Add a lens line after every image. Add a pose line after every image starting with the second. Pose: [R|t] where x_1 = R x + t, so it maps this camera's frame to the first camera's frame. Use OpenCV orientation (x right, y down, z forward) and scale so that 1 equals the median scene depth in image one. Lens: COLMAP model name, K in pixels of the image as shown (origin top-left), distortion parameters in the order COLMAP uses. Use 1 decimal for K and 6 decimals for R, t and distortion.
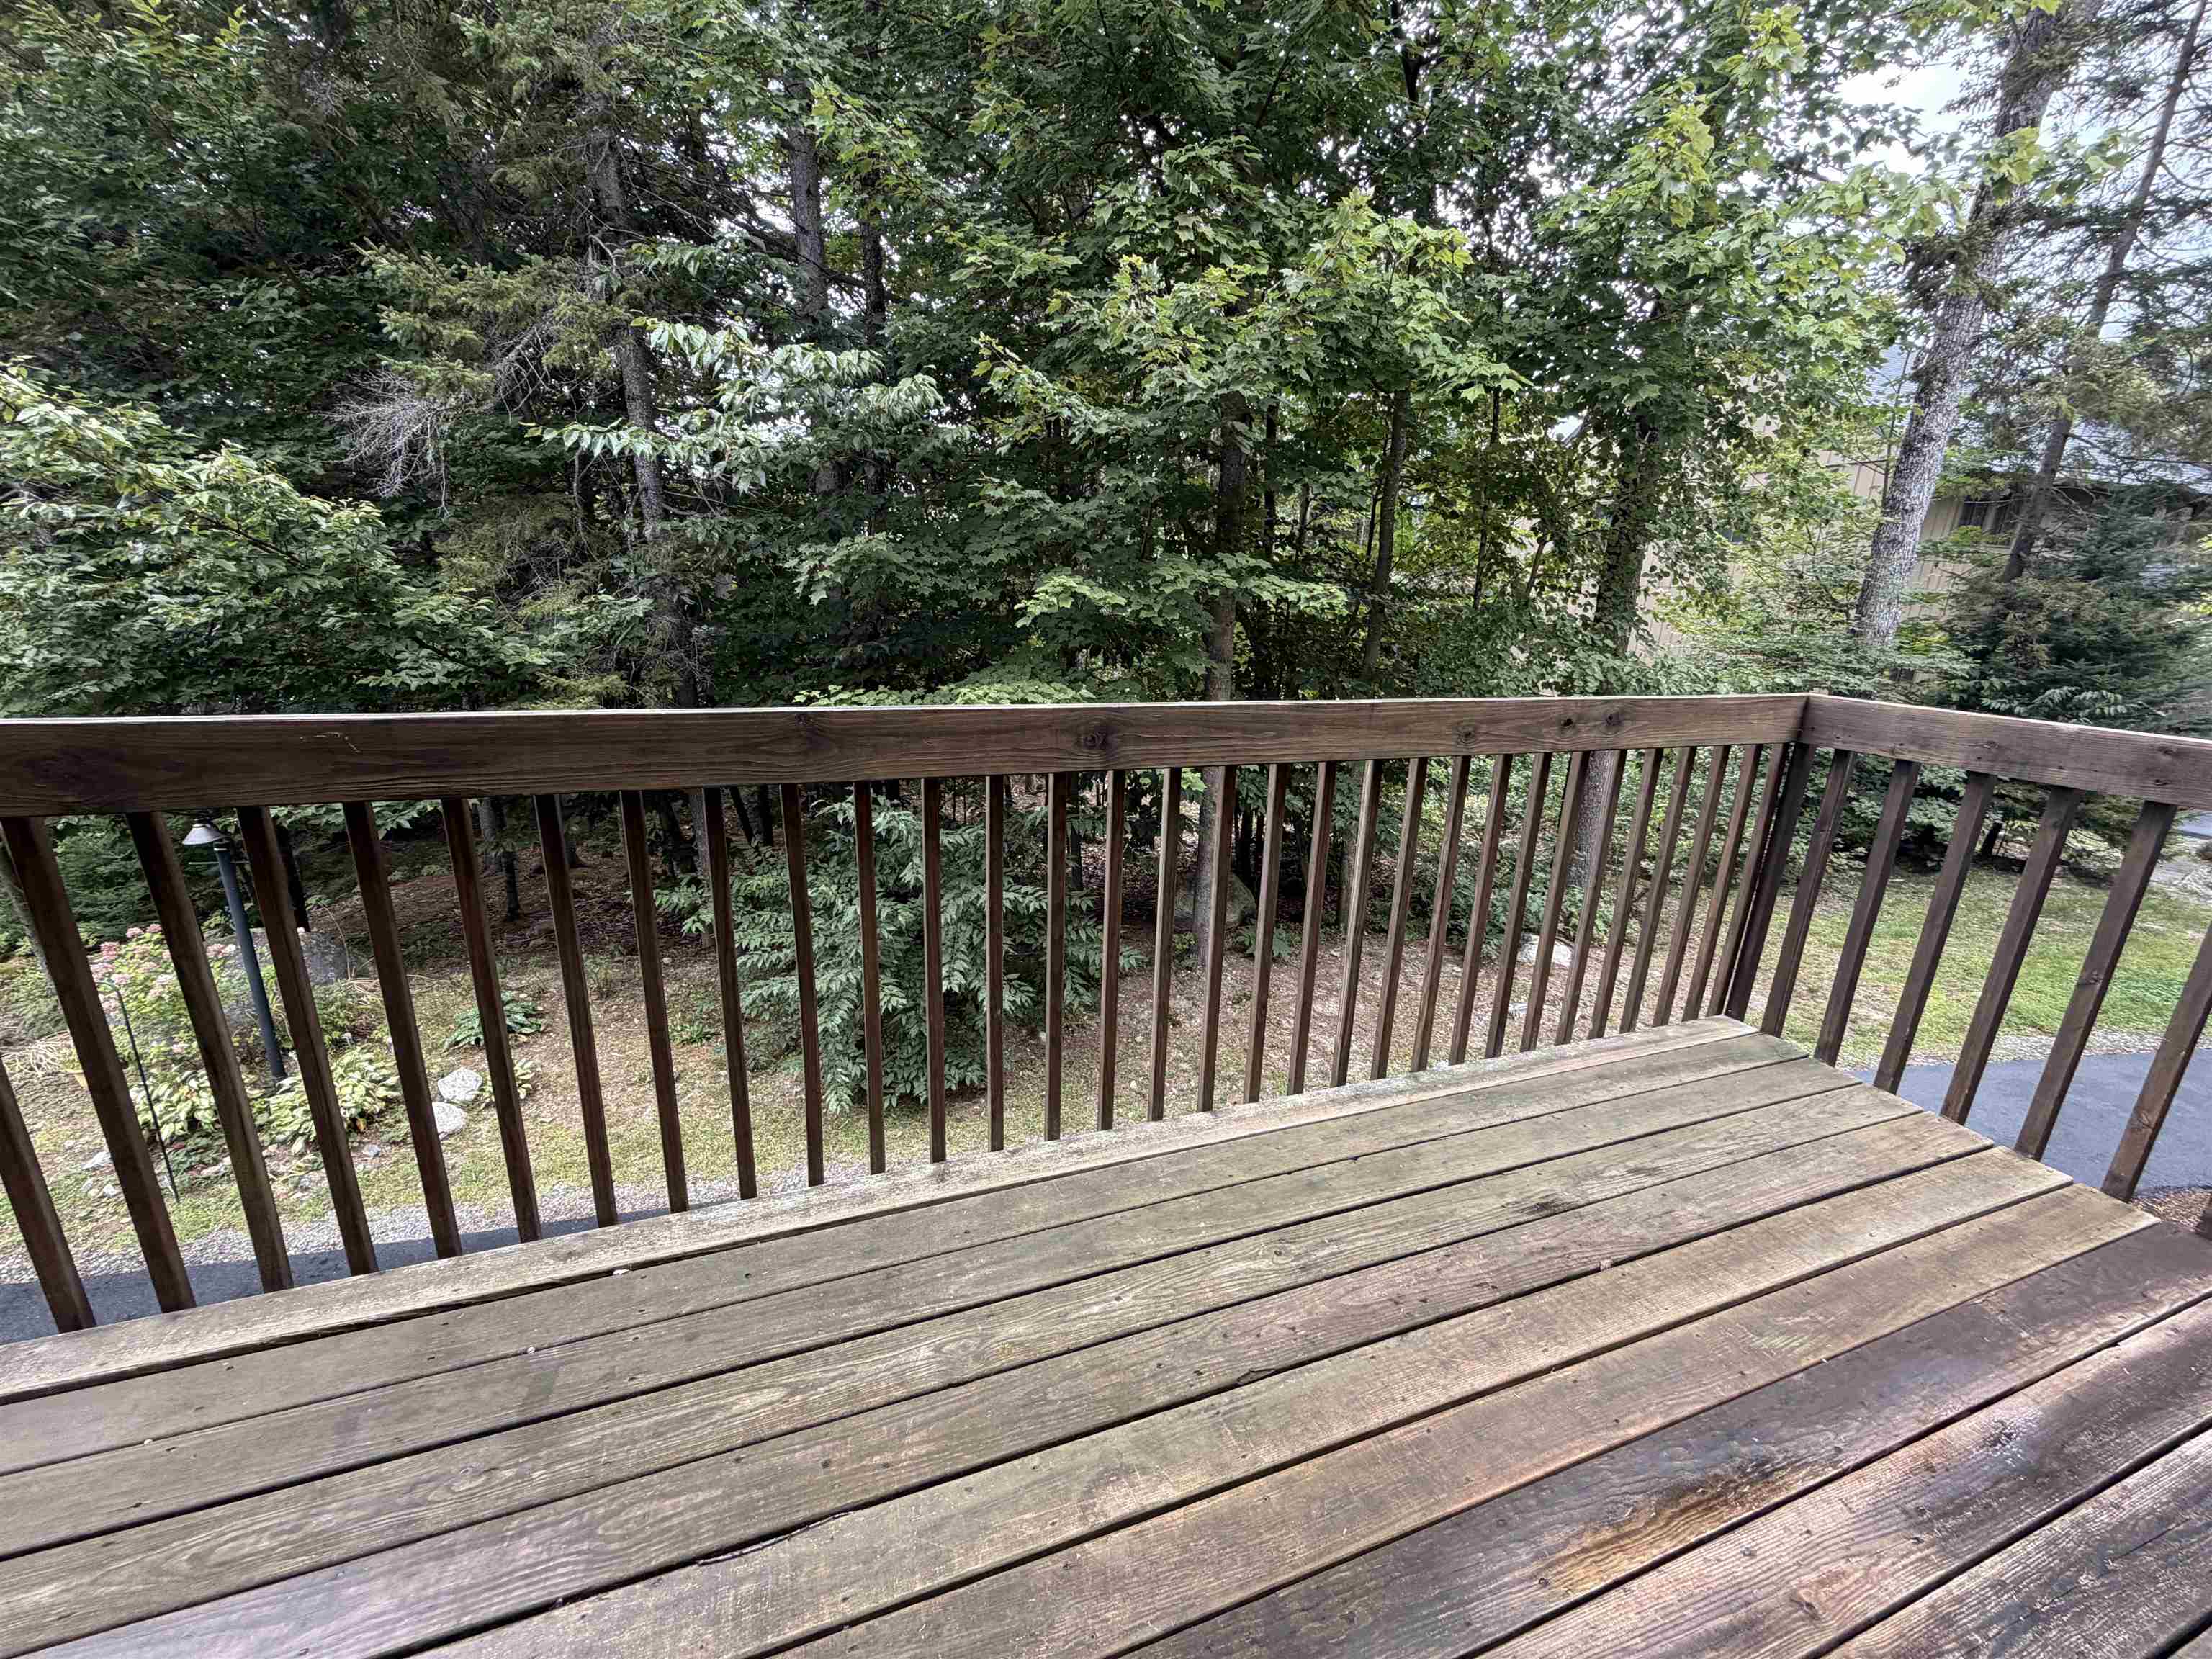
lens RADIAL K [[883.8, 0, 1099.1], [0, 883.8, 838.1], [0, 0, 1]] dist [-0.001156, 0.000222]
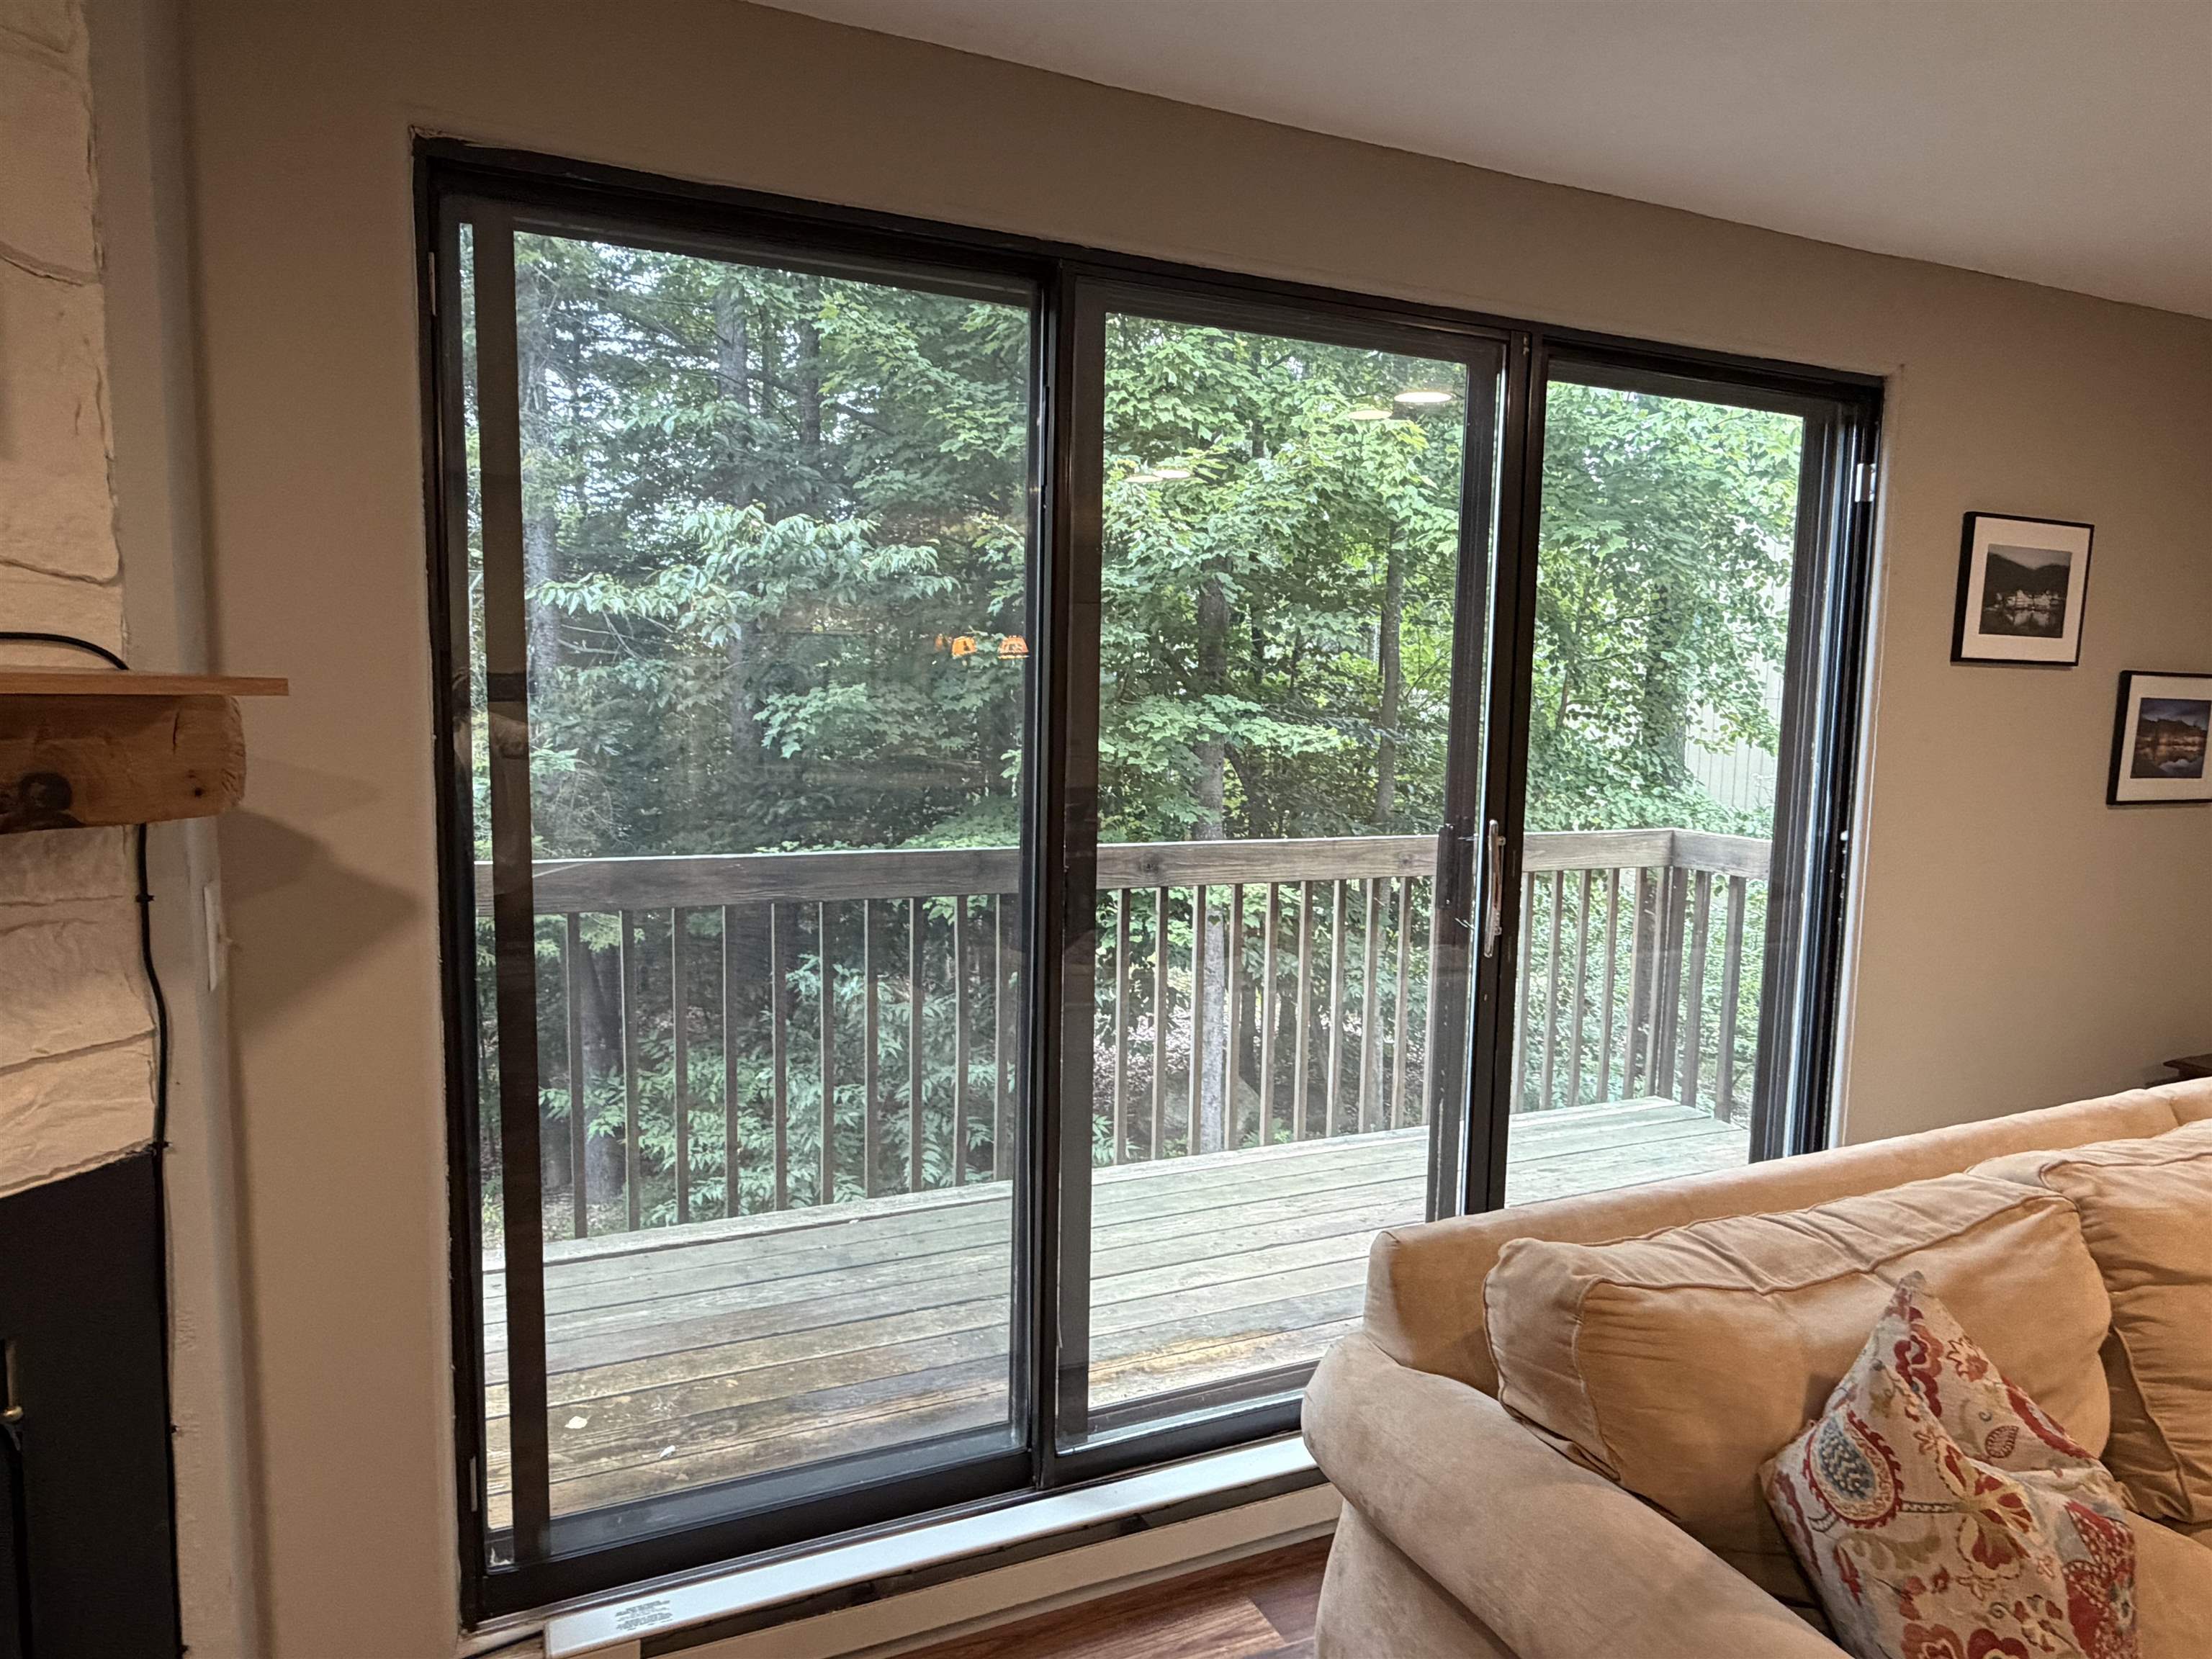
lens RADIAL K [[1366.1, 0, 1110.0], [0, 1366.1, 834.4], [0, 0, 1]] dist [0.002358, 0.001791]
pose [[0.997239, -0.018788, 0.071843, -0.078863], [0.031084, 0.984241, -0.174080, 0.078641], [-0.067441, 0.175833, 0.982107, -0.423808]]
